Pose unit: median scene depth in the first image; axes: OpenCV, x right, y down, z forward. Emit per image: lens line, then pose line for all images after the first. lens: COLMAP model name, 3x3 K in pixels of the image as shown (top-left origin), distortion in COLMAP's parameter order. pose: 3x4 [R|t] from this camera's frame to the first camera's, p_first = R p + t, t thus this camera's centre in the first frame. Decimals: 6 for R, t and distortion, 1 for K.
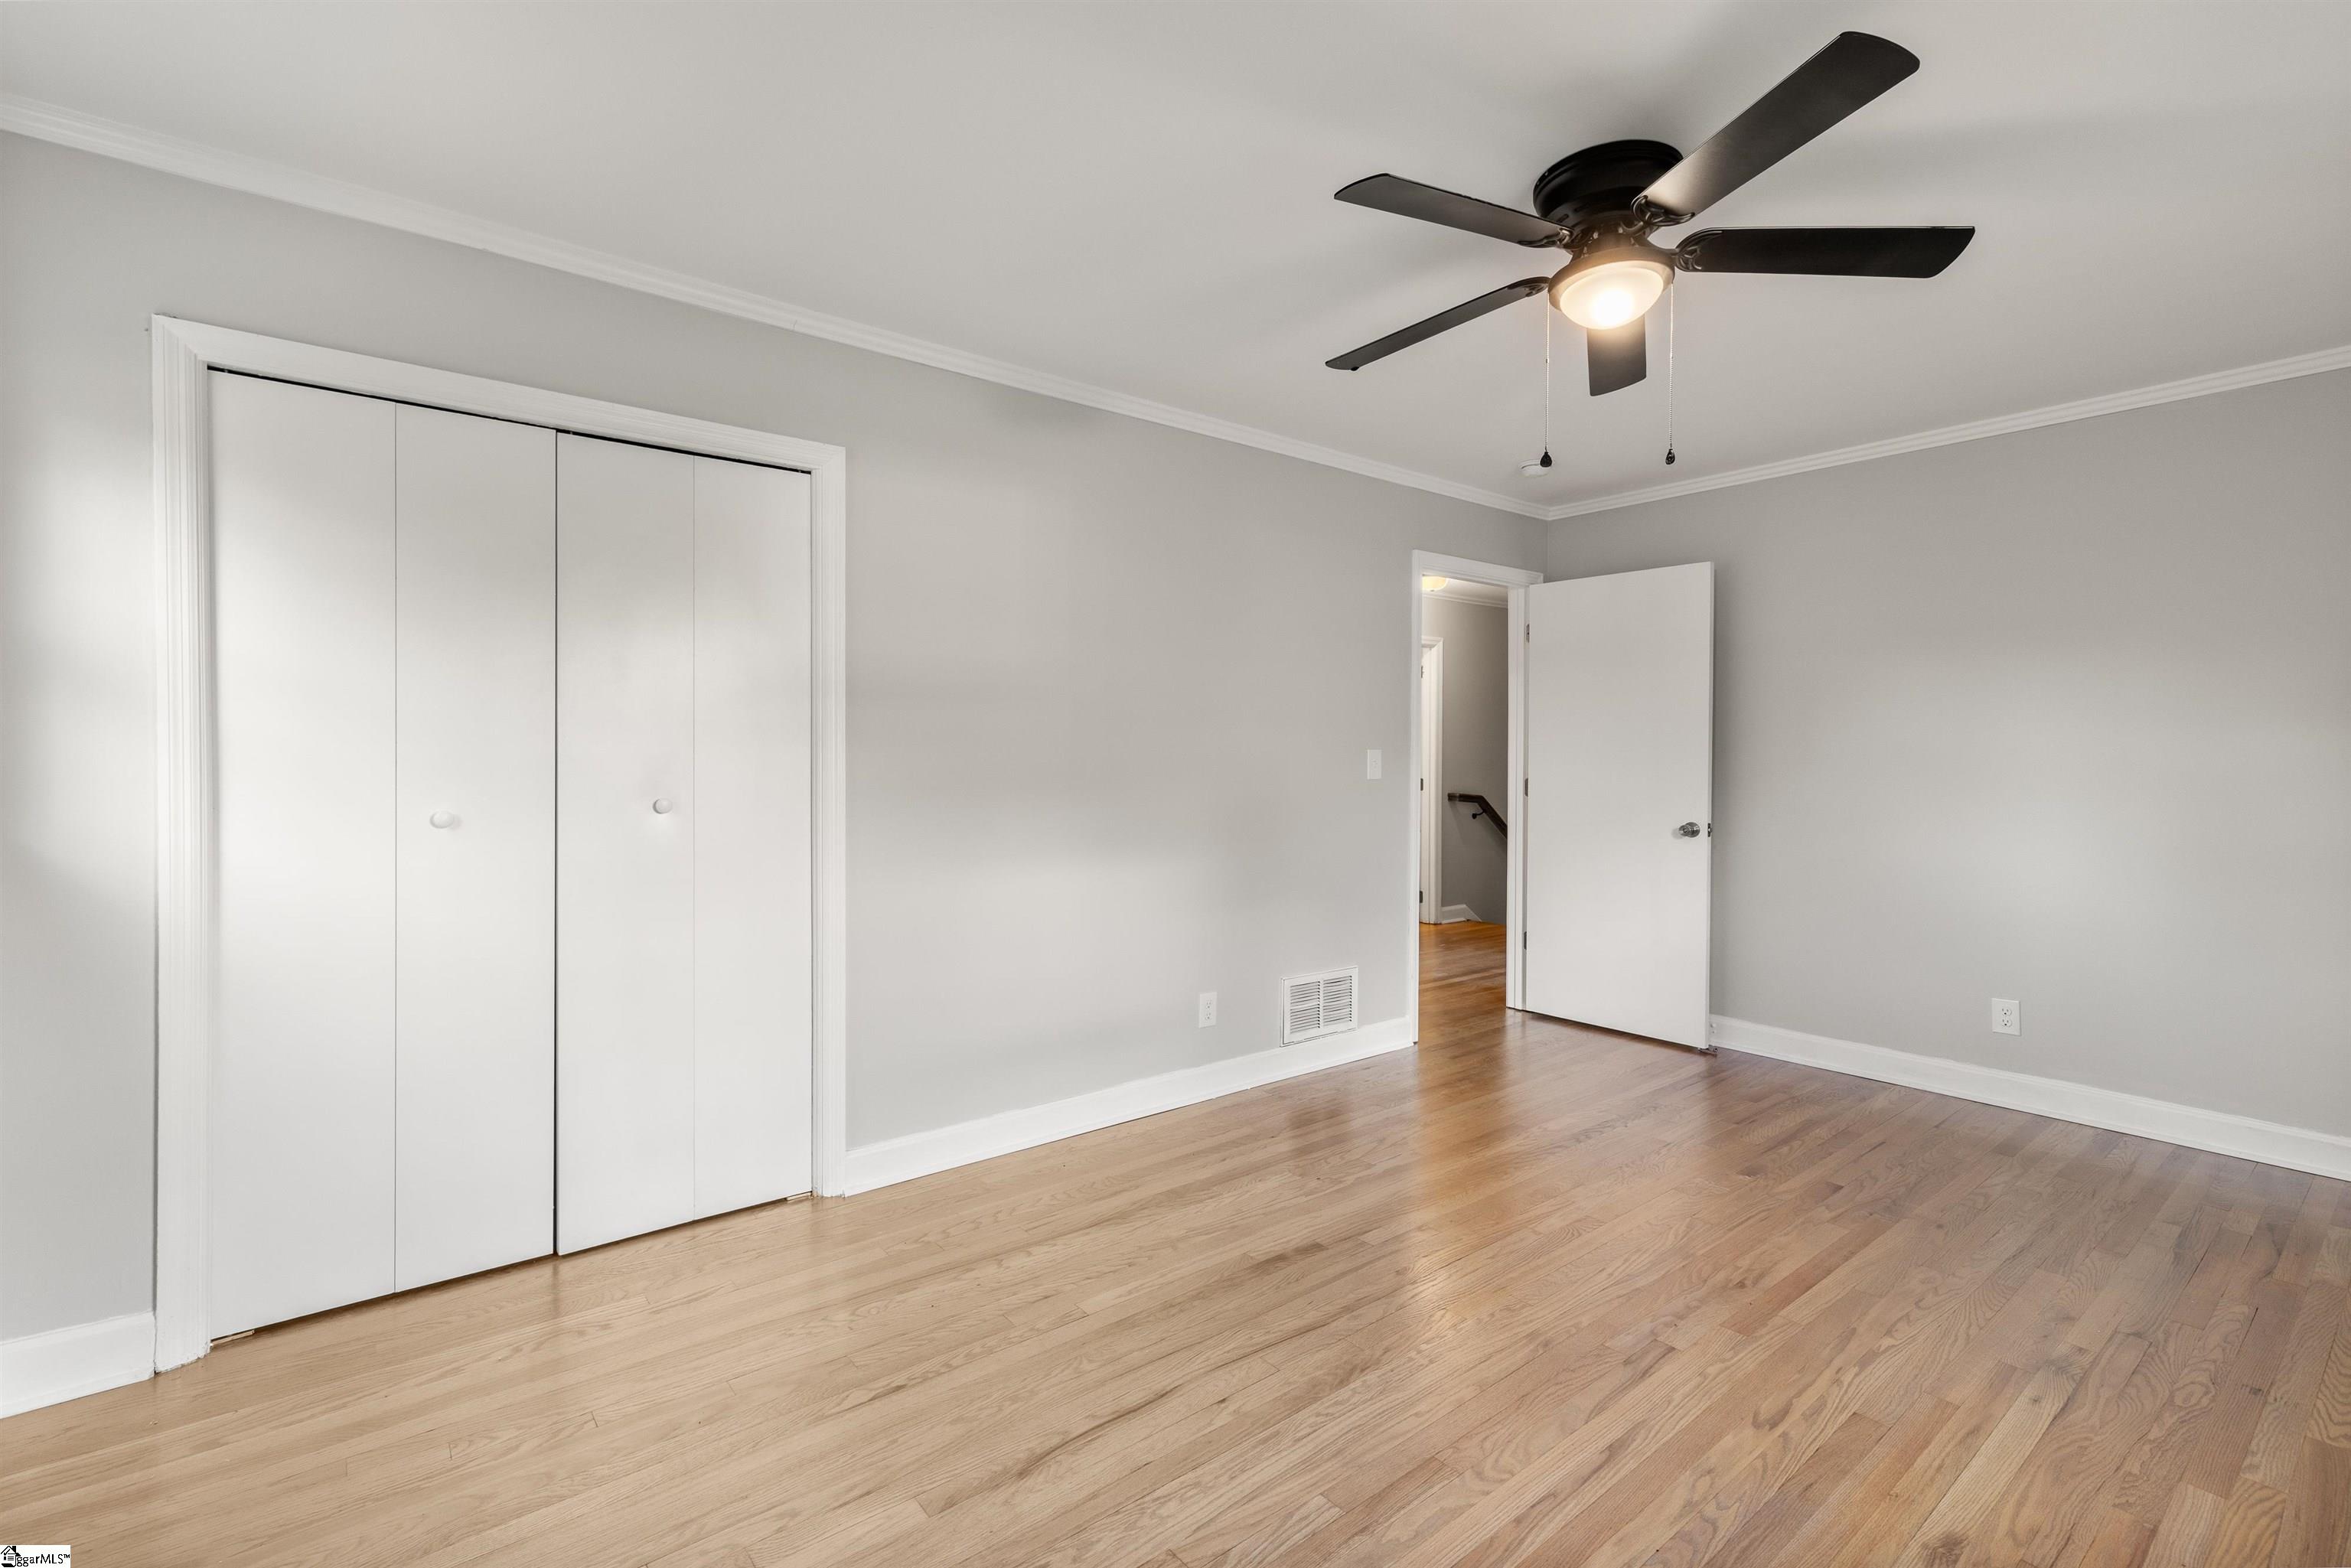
lens RADIAL K [[1023.2, 0, 1175.6], [0, 1023.2, 765.2], [0, 0, 1]] dist [0.002647, 0.001029]
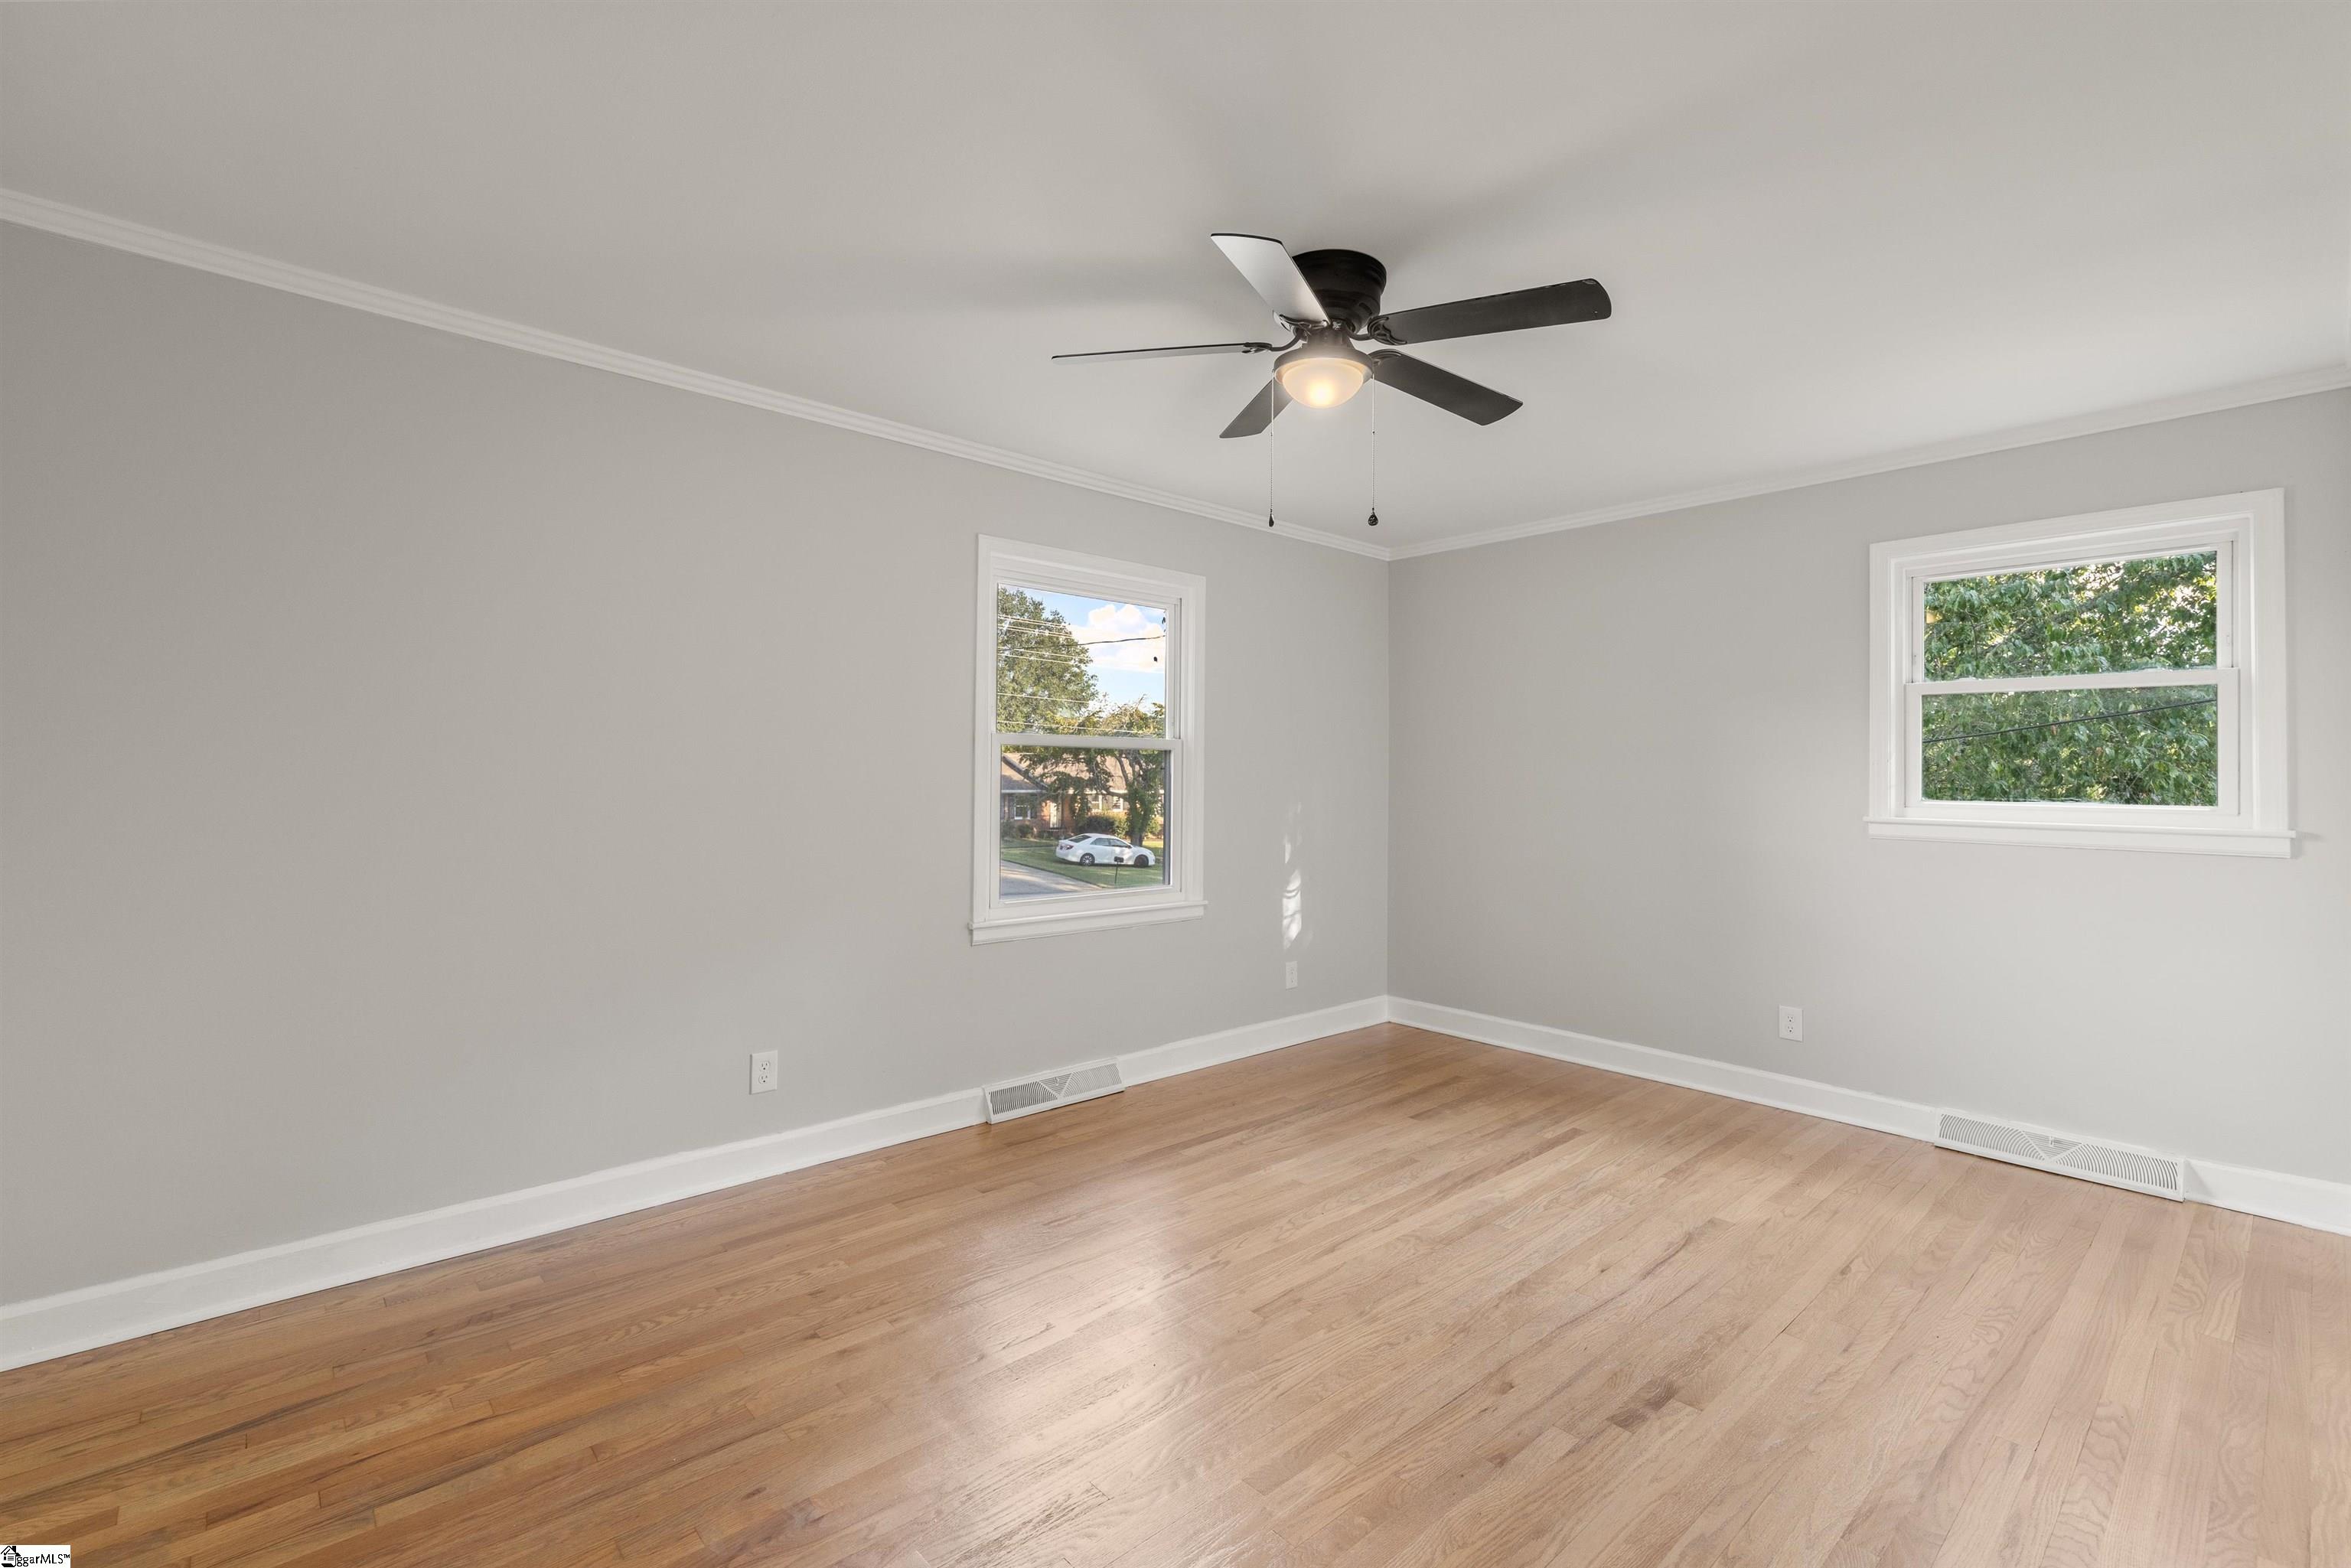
lens RADIAL K [[1023.2, 0, 1183.9], [0, 1023.2, 764.4], [0, 0, 1]] dist [0.002647, 0.001029]
pose [[-0.997247, -0.015594, -0.072495, 0.637375], [-0.015482, 0.999878, -0.002101, -0.038931], [0.072519, -0.000972, -0.997367, 2.078205]]
